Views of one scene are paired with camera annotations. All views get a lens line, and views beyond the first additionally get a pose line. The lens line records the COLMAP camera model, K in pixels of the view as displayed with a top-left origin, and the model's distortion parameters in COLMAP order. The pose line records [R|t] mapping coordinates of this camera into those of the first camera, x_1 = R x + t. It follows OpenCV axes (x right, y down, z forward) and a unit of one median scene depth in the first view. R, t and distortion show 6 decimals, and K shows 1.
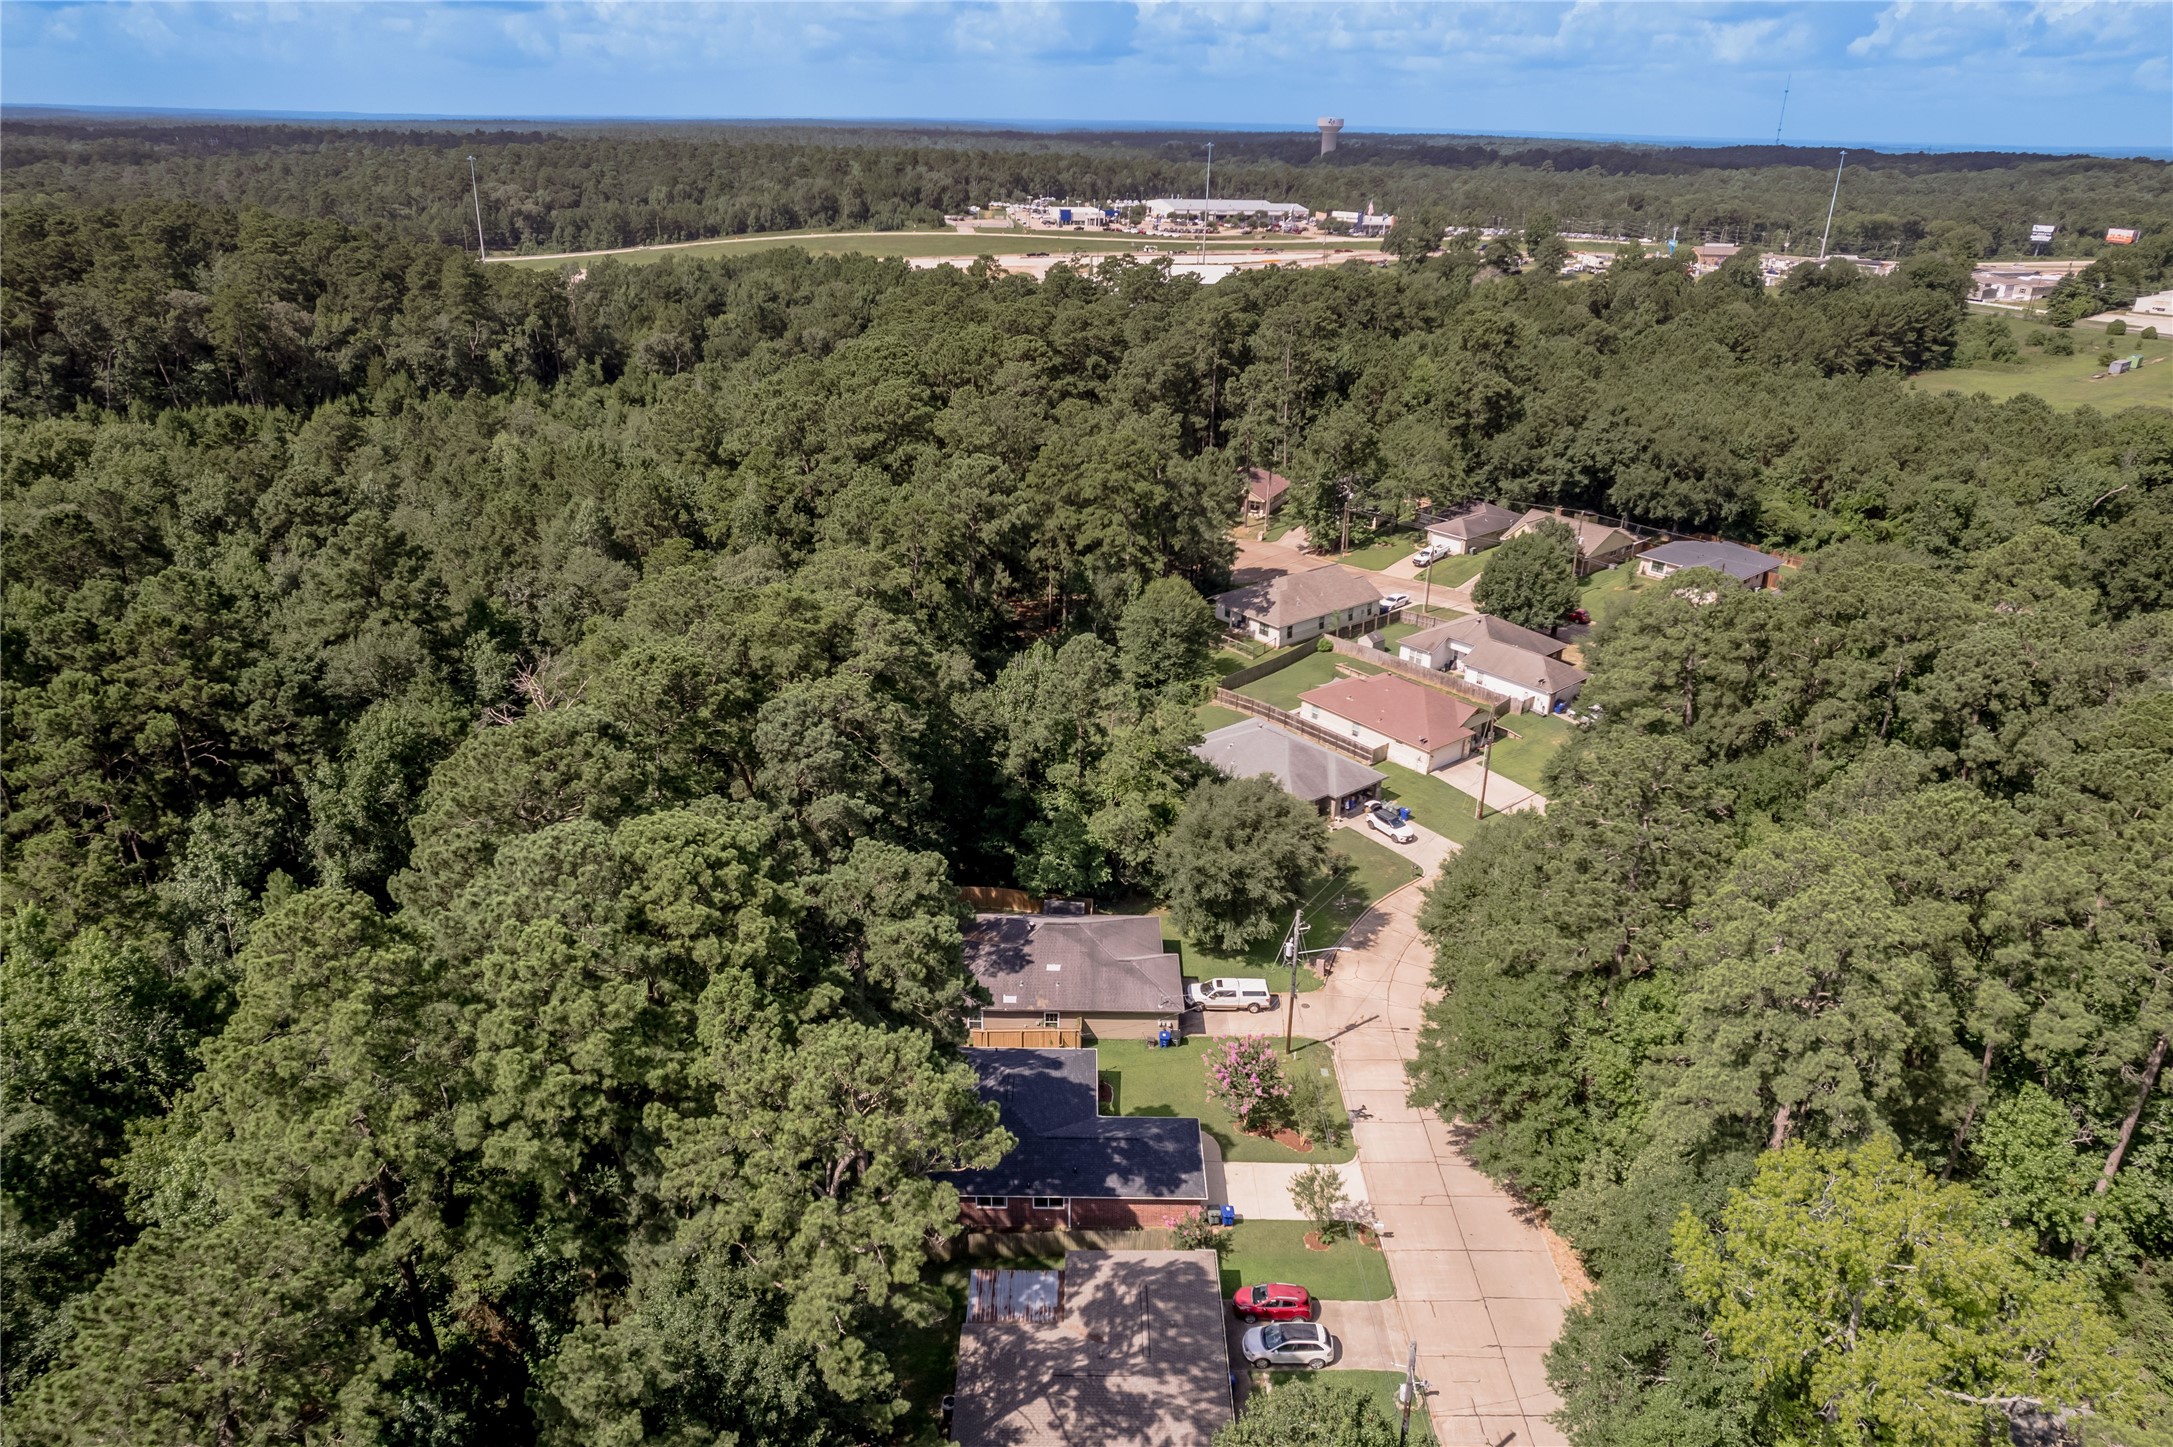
lens RADIAL K [[1409.9, 0, 1086.5], [0, 1409.9, 723.5], [0, 0, 1]] dist [-0.072764, 0.059008]
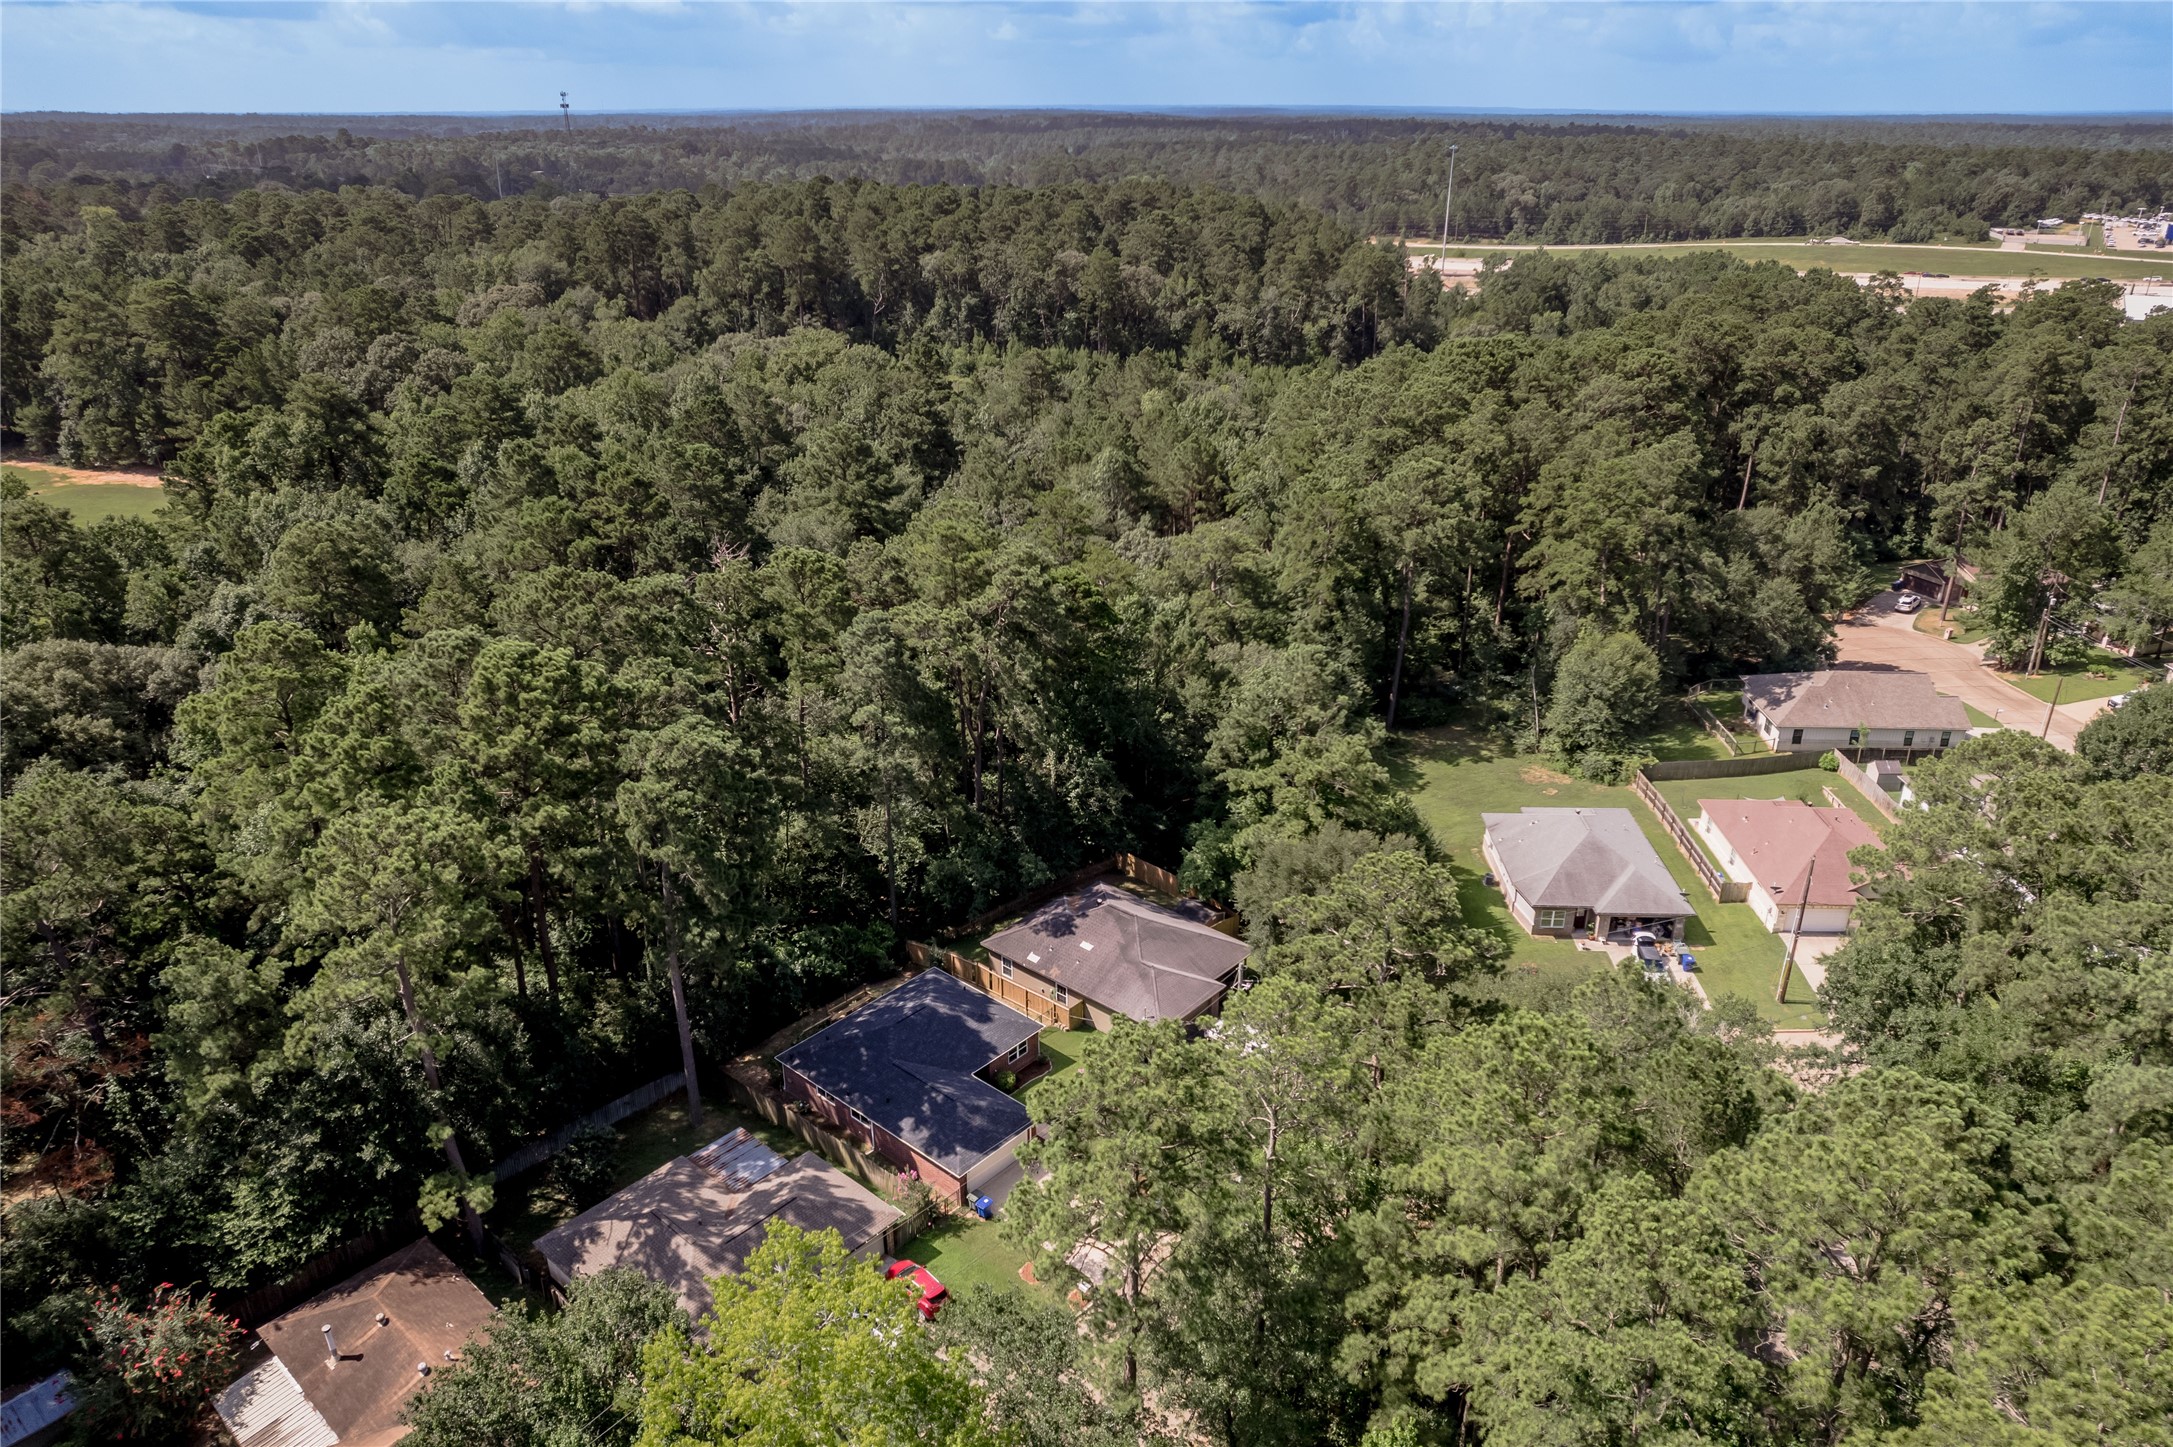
lens RADIAL K [[1435.2, 0, 1086.5], [0, 1435.2, 723.5], [0, 0, 1]] dist [-0.078389, 0.068055]
pose [[0.751448, 0.247940, -0.611434, 0.384979], [-0.250097, 0.964589, 0.083779, -0.044074], [0.610555, 0.089963, 0.786848, 0.126916]]
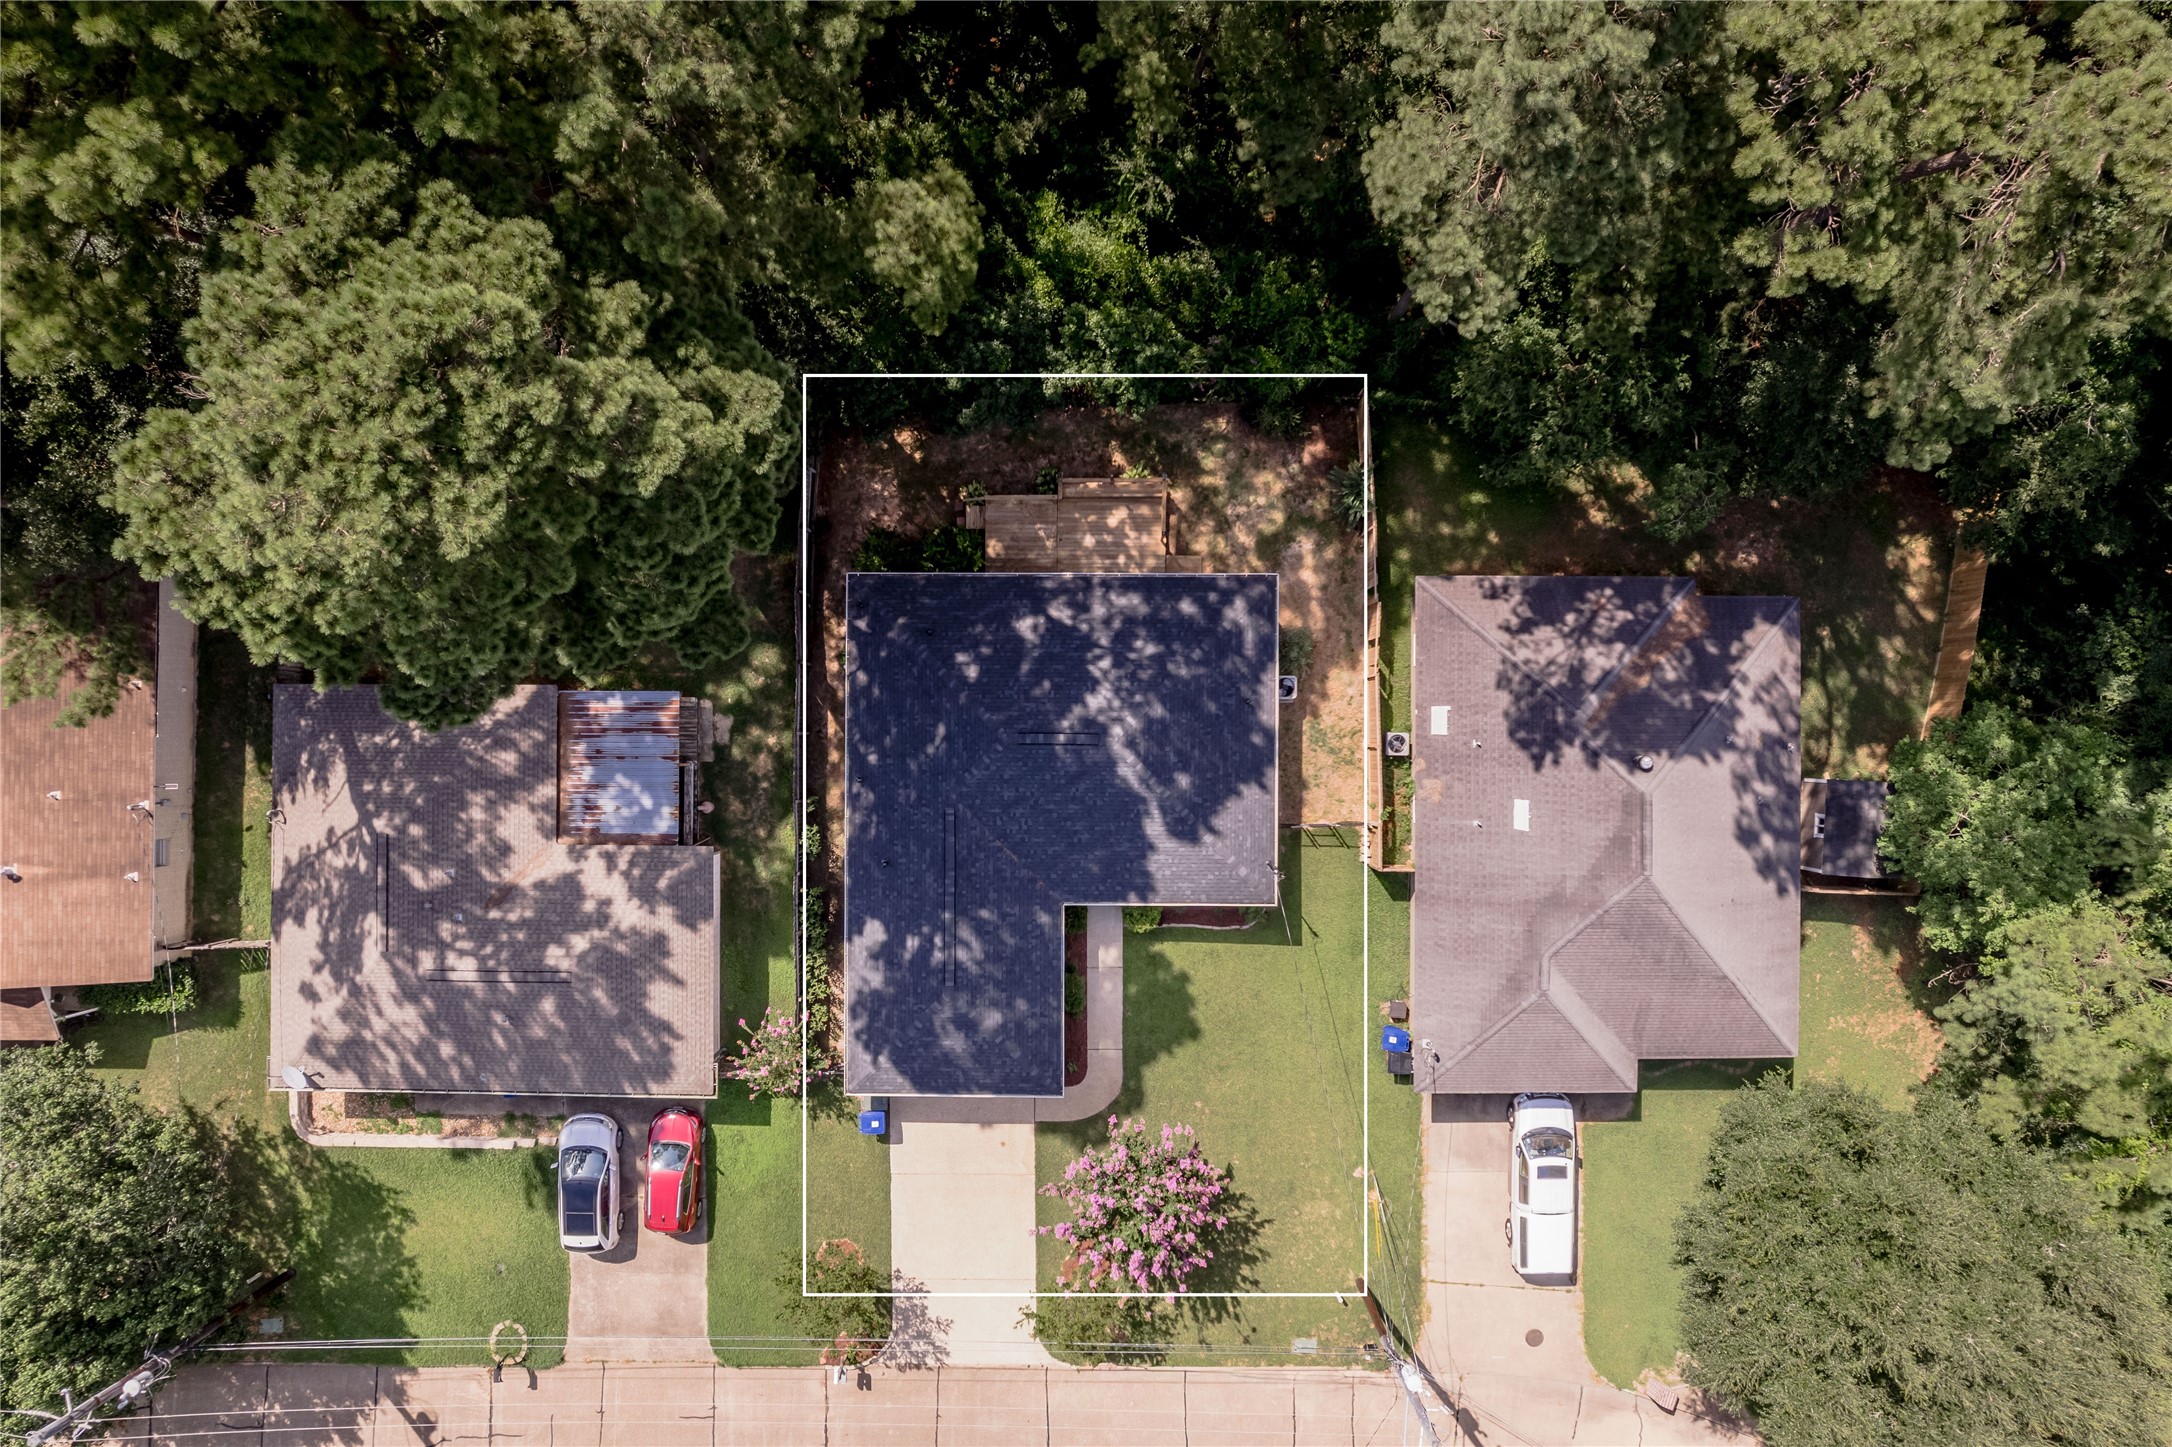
lens RADIAL K [[1409.2, 0, 1086.0], [0, 1409.2, 723.5], [0, 0, 1]] dist [-0.072764, 0.059008]
pose [[-0.005911, 0.999697, -0.023896, -0.029107], [-0.394191, 0.019632, 0.918819, -0.125641], [0.919010, 0.014851, 0.393955, 0.478358]]
